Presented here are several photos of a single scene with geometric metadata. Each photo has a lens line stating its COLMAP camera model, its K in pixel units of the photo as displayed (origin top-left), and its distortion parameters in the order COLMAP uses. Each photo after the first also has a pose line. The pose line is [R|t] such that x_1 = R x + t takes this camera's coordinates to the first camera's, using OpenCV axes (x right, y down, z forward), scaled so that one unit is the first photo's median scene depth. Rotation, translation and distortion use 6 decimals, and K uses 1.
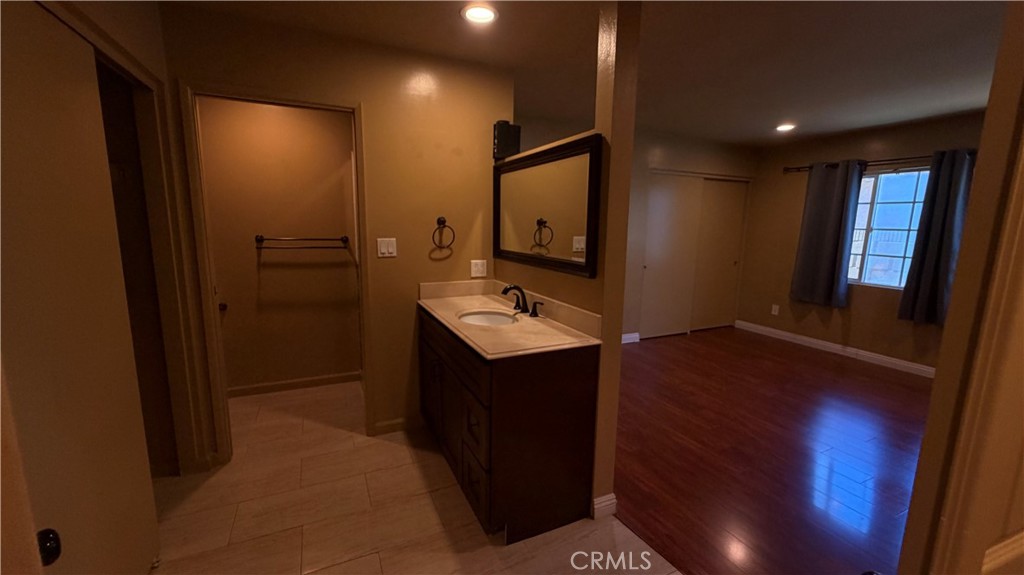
lens RADIAL K [[408.4, 0, 508.7], [0, 408.4, 289.3], [0, 0, 1]] dist [0.001793, 0.000063]
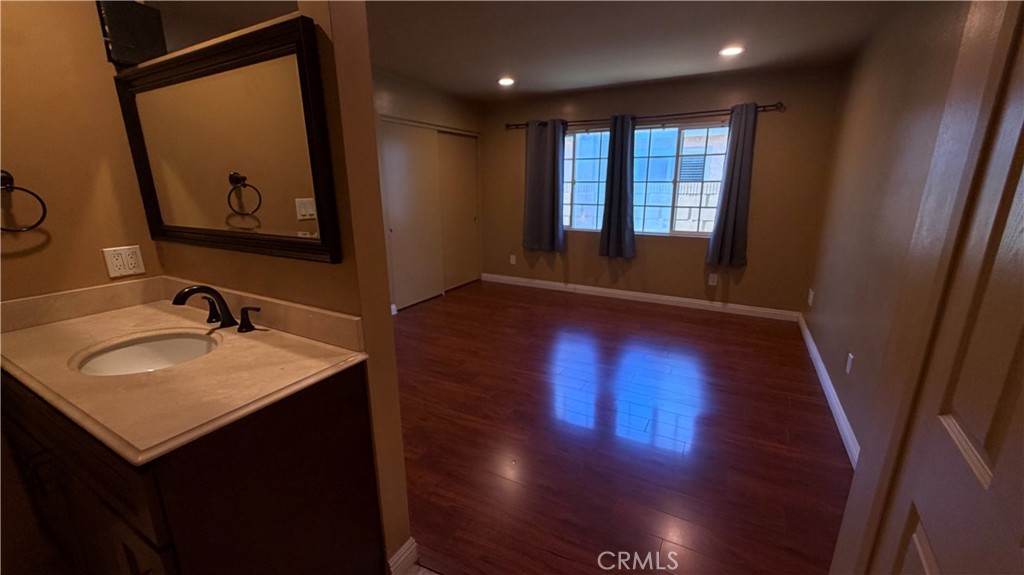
lens RADIAL K [[408.4, 0, 508.7], [0, 408.4, 289.3], [0, 0, 1]] dist [0.001793, 0.000063]
pose [[0.811180, -0.166086, 0.560716, 0.037333], [0.112019, 0.985197, 0.129762, -0.025404], [-0.573967, -0.042449, 0.817777, 0.207267]]
